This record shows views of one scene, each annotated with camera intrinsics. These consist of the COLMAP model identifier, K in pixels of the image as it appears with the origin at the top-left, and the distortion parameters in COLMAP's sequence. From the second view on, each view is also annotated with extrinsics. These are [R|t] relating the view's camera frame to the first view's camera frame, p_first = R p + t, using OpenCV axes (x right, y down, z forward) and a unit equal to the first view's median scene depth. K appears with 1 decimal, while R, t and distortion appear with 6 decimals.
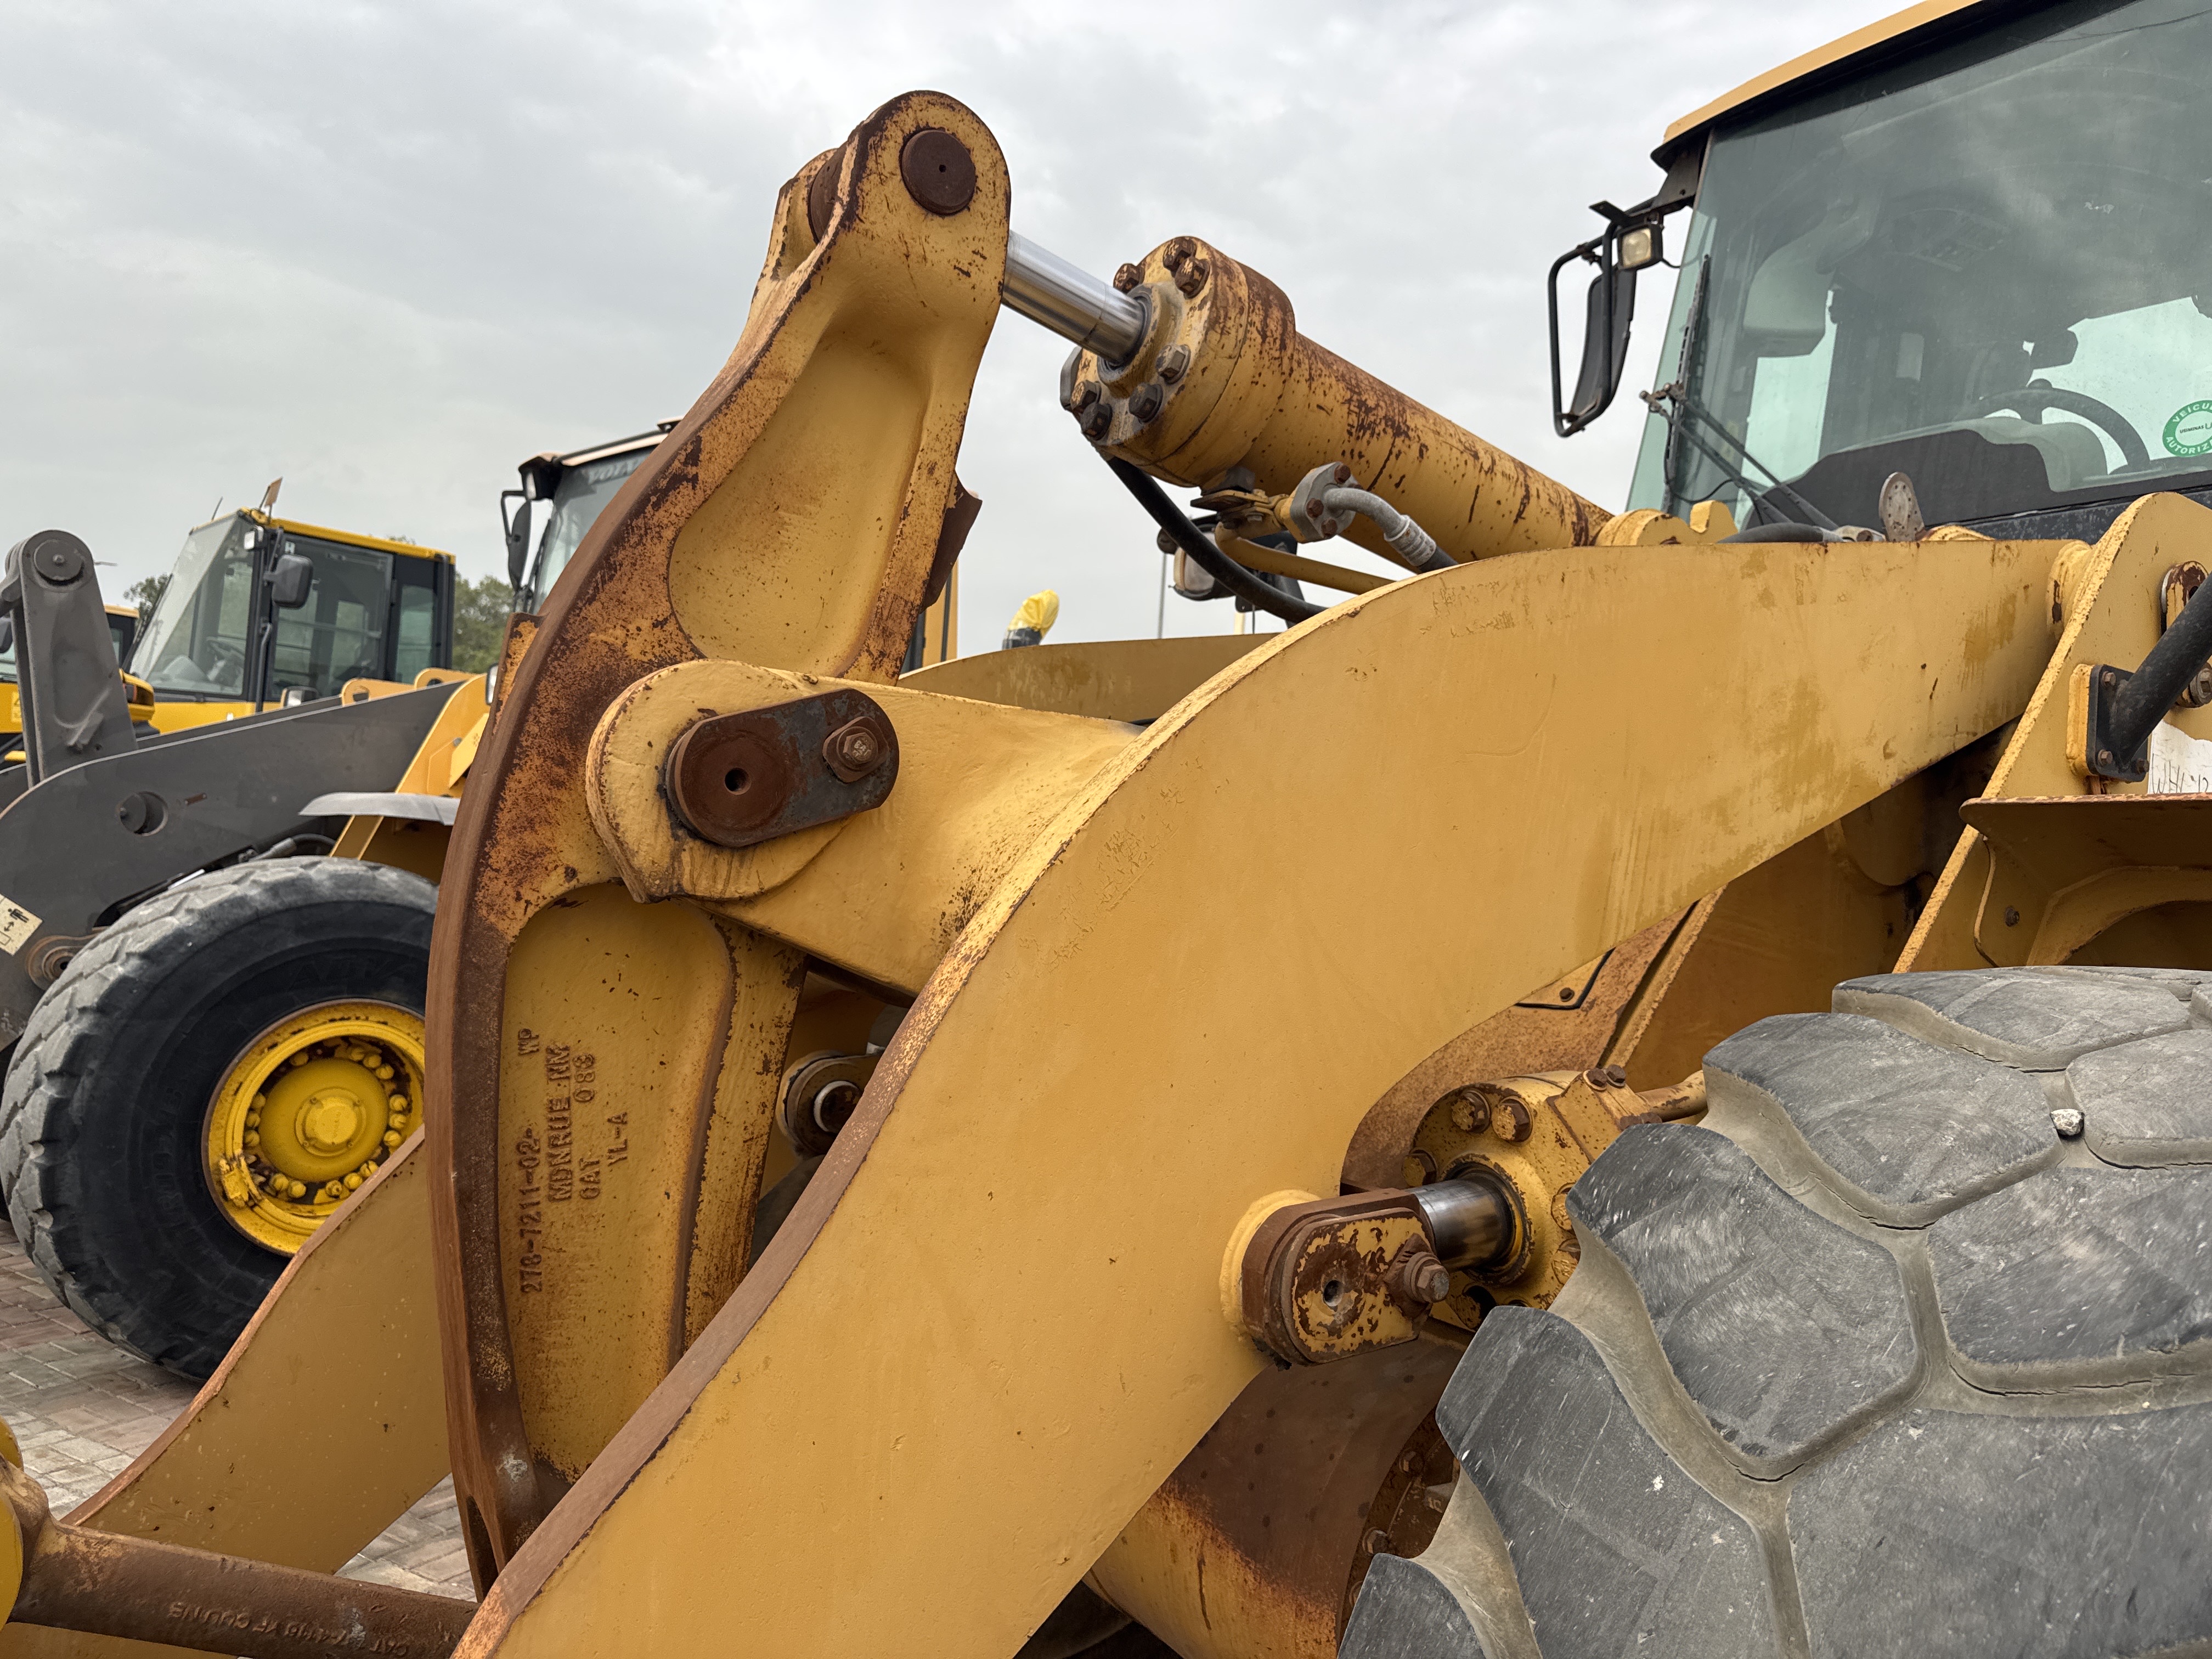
lens RADIAL K [[1544.9, 0, 1106.0], [0, 1544.9, 829.5], [0, 0, 1]] dist [0.020748, -0.005477]
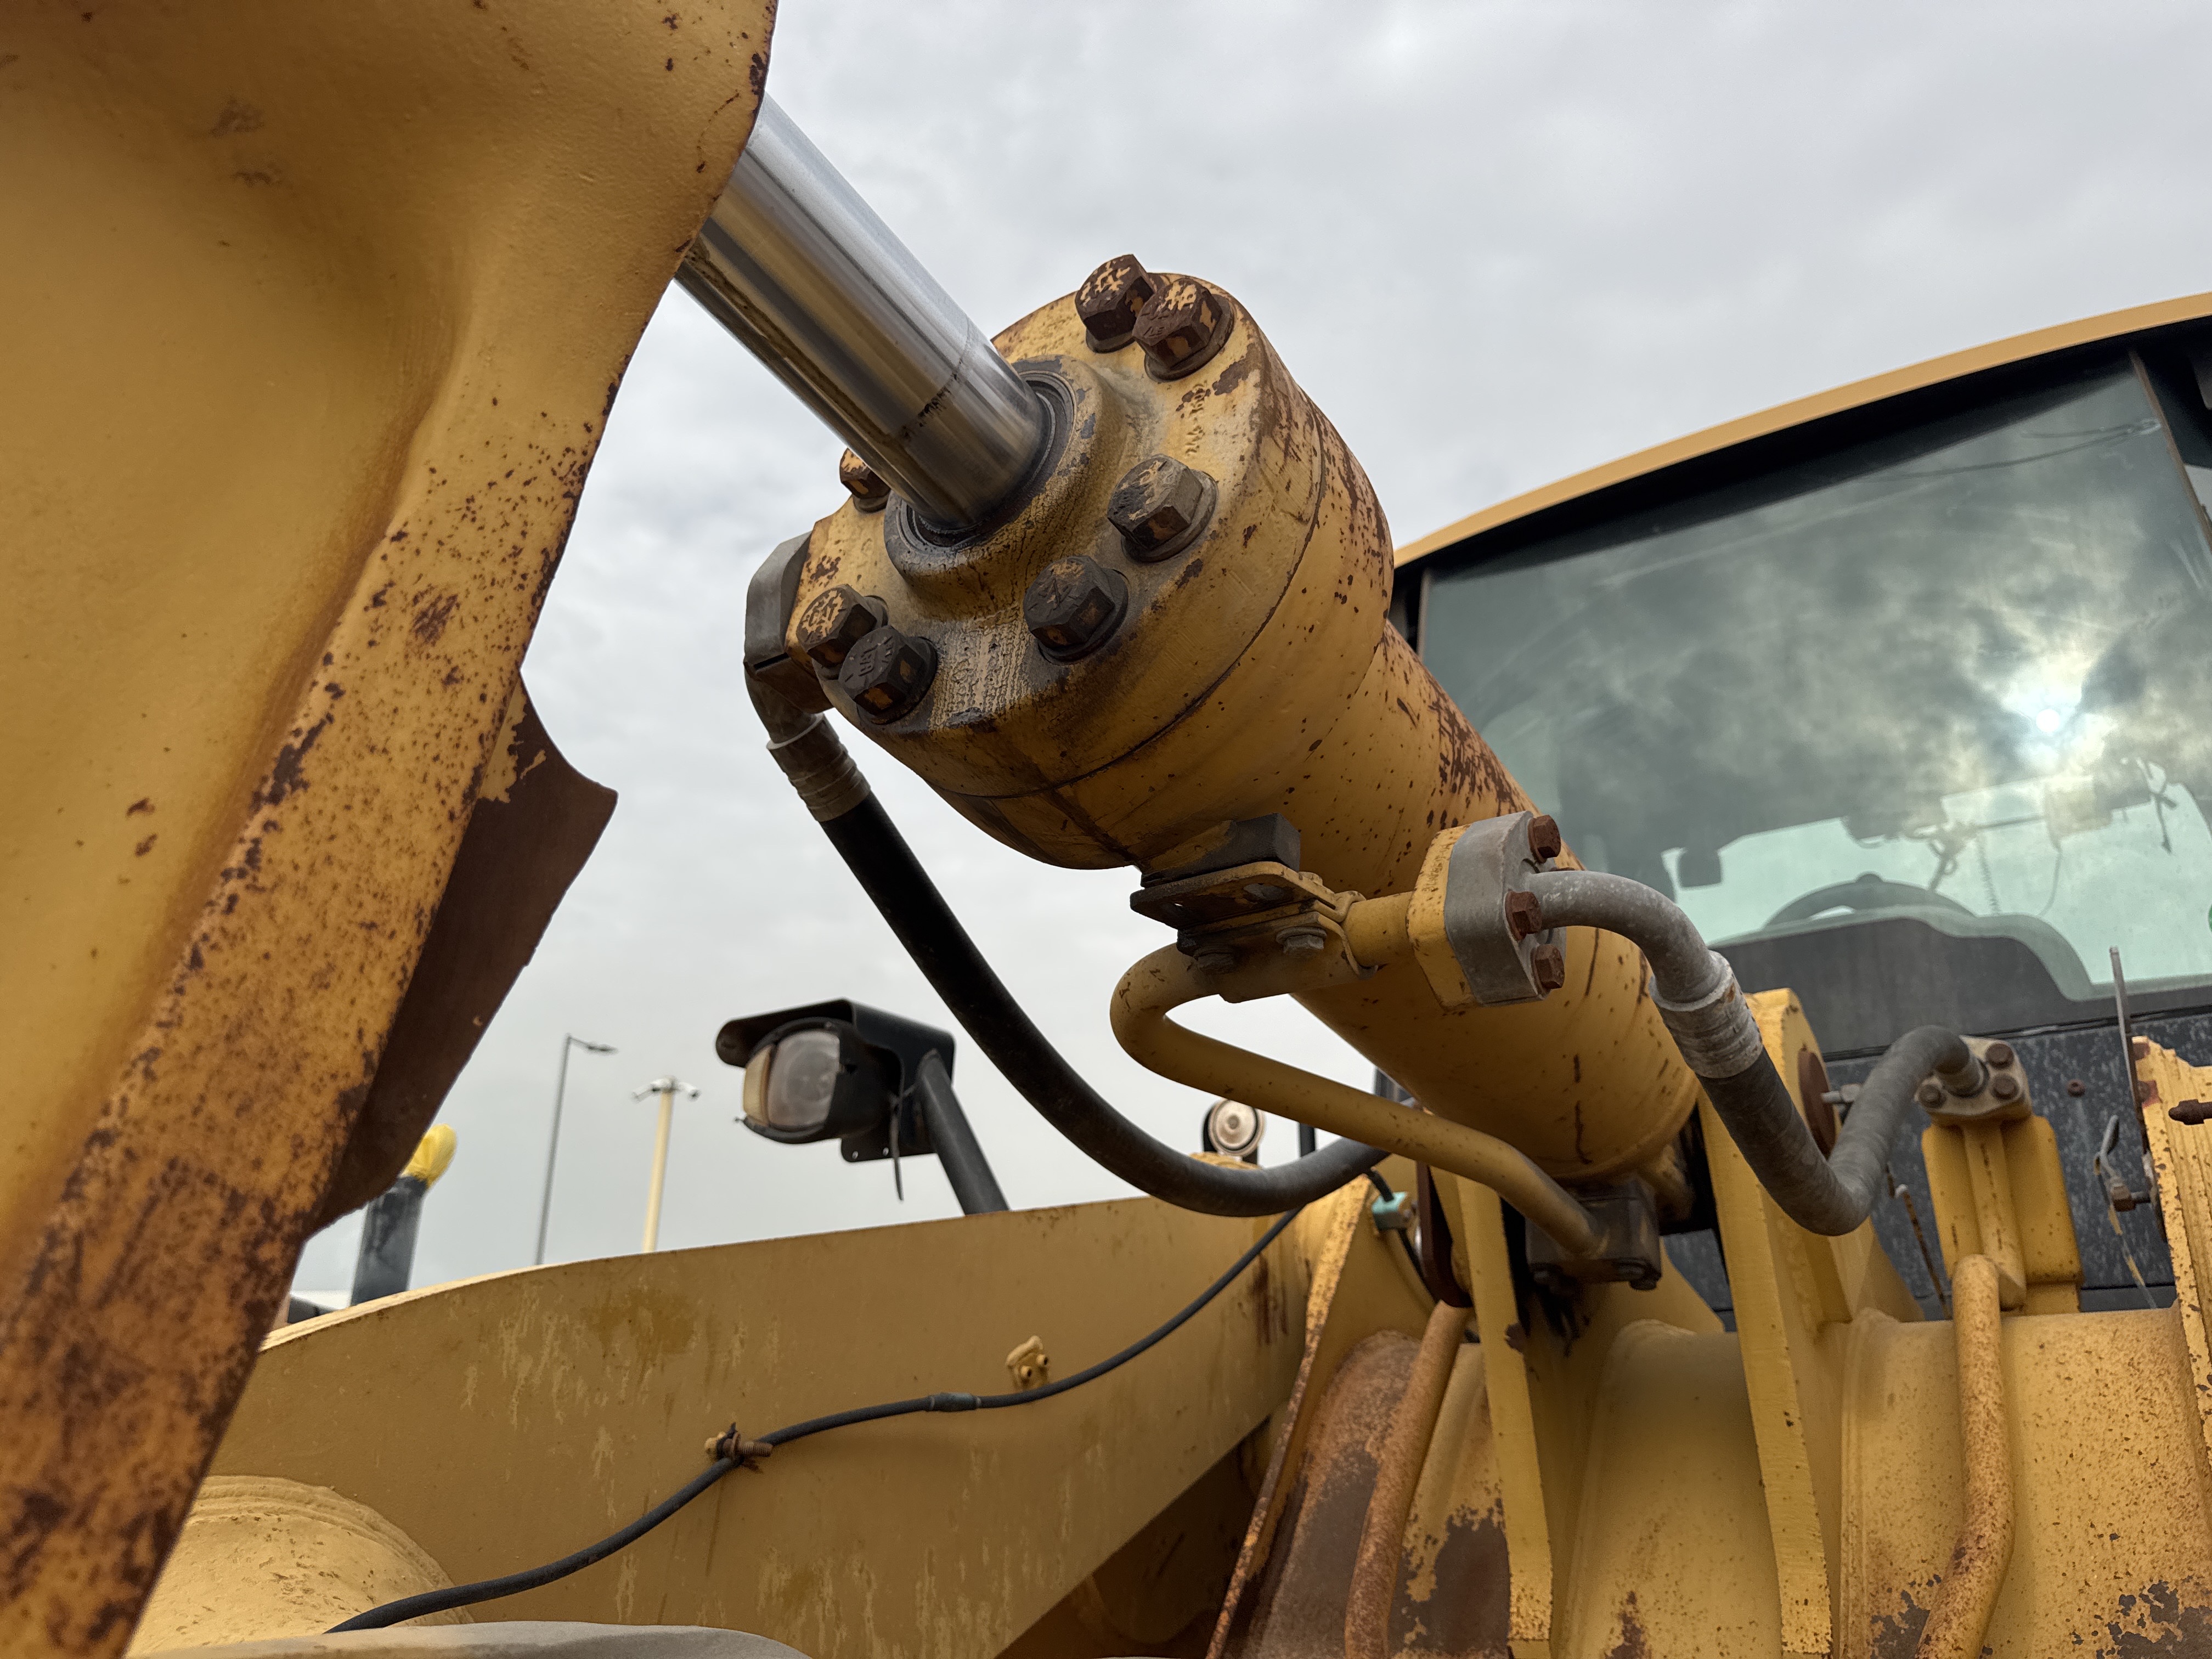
lens RADIAL K [[1553.7, 0, 1136.7], [0, 1553.7, 830.5], [0, 0, 1]] dist [0.018547, -0.057370]
pose [[0.923547, 0.078009, 0.375468, -0.091997], [0.051865, 0.944688, -0.323845, -0.110938], [-0.379962, 0.318559, 0.868417, 0.702241]]
